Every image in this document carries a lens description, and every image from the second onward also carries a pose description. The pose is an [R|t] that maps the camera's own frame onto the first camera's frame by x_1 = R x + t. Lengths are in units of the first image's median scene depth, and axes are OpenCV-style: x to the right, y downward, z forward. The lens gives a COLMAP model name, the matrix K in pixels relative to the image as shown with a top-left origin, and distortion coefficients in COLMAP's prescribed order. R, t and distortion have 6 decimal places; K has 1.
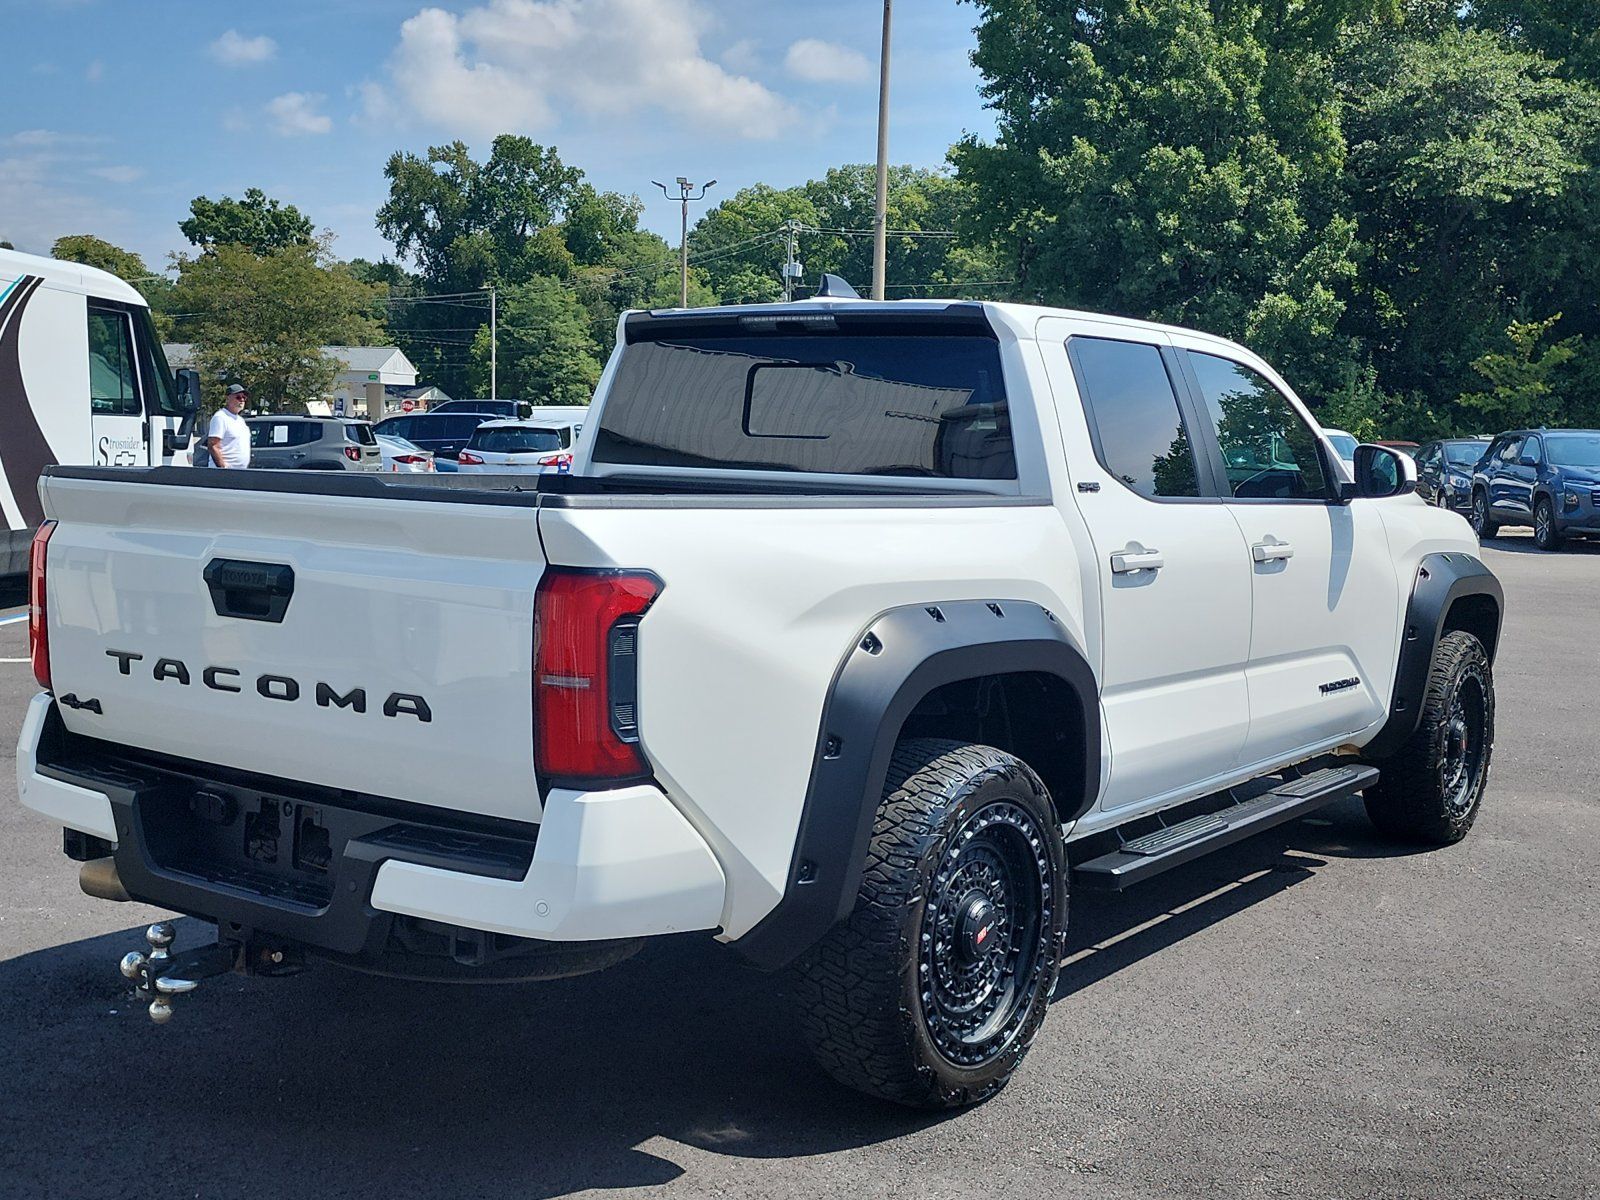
lens RADIAL K [[1786.7, 0, 784.1], [0, 1786.7, 588.8], [0, 0, 1]] dist [0.111110, -0.194227]
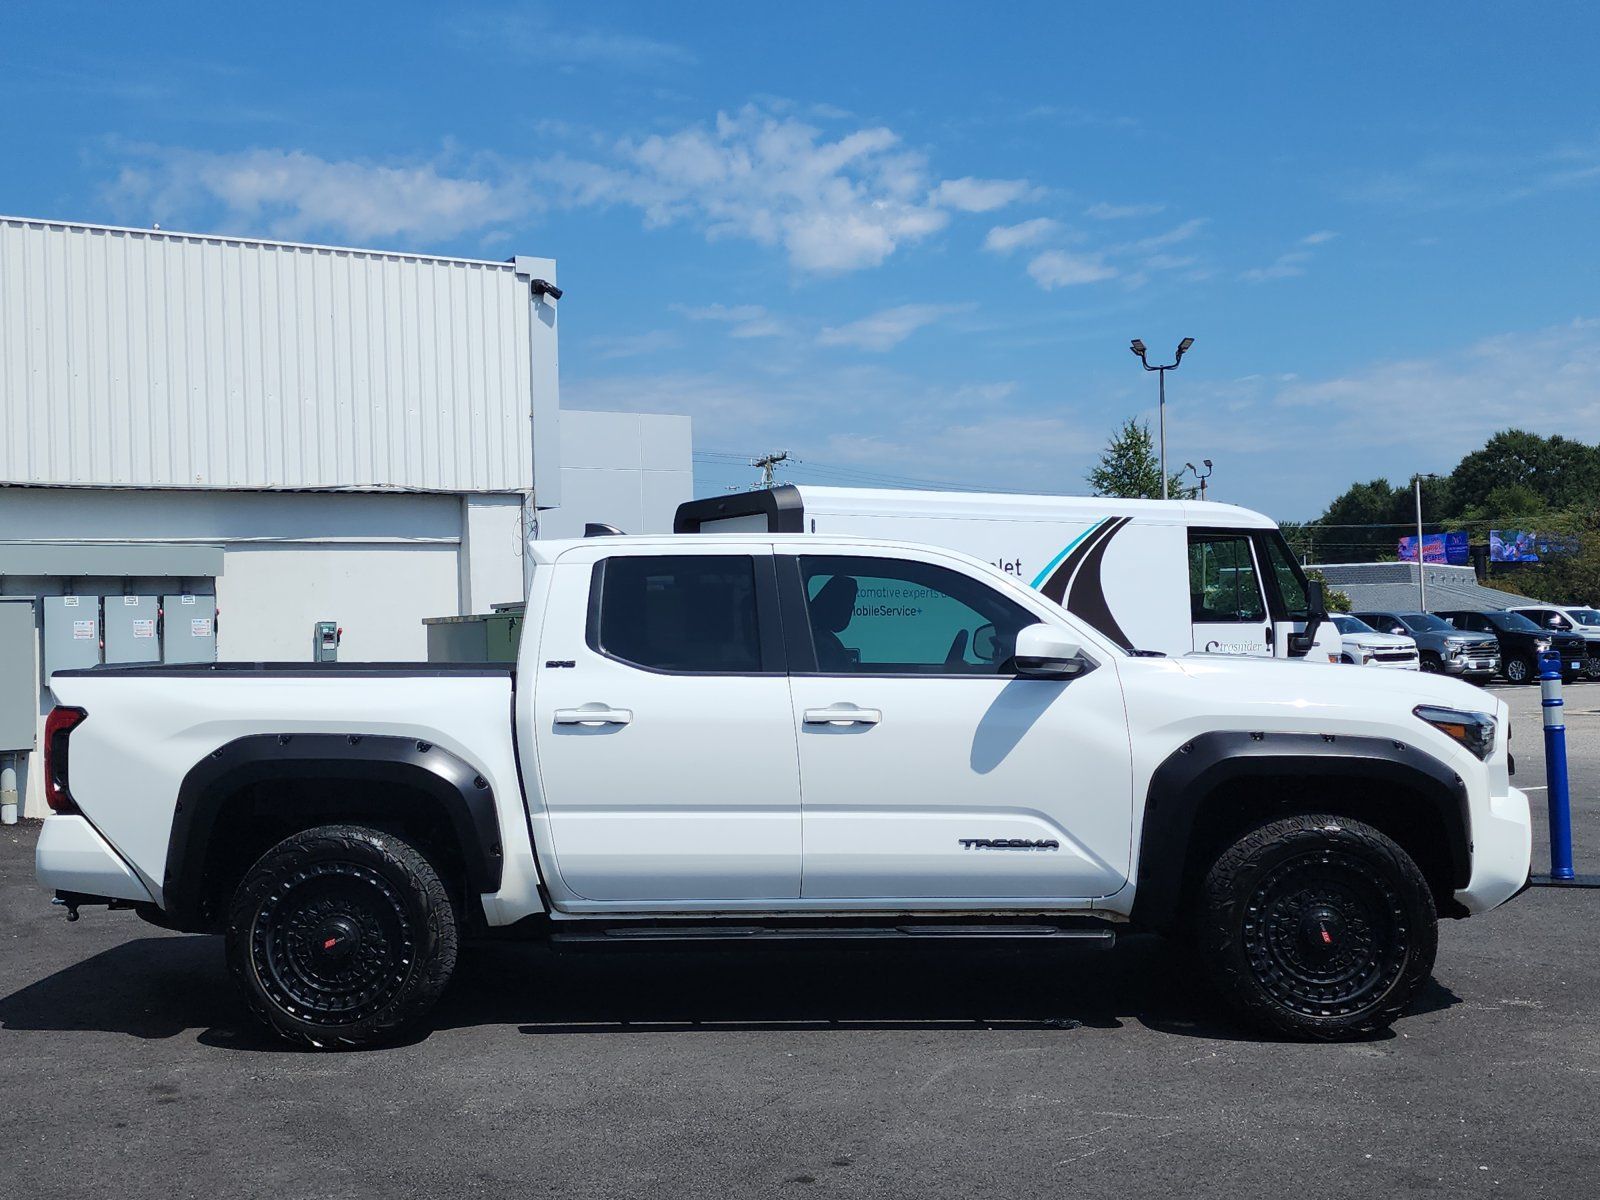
lens RADIAL K [[1749.6, 0, 800.0], [0, 1749.6, 600.0], [0, 0, 1]] dist [0.110995, -0.172911]
pose [[0.582291, -0.045337, -0.811715, 0.461227], [-0.042850, 0.995344, -0.086332, 0.001567], [0.811850, 0.085052, 0.577638, 0.112122]]
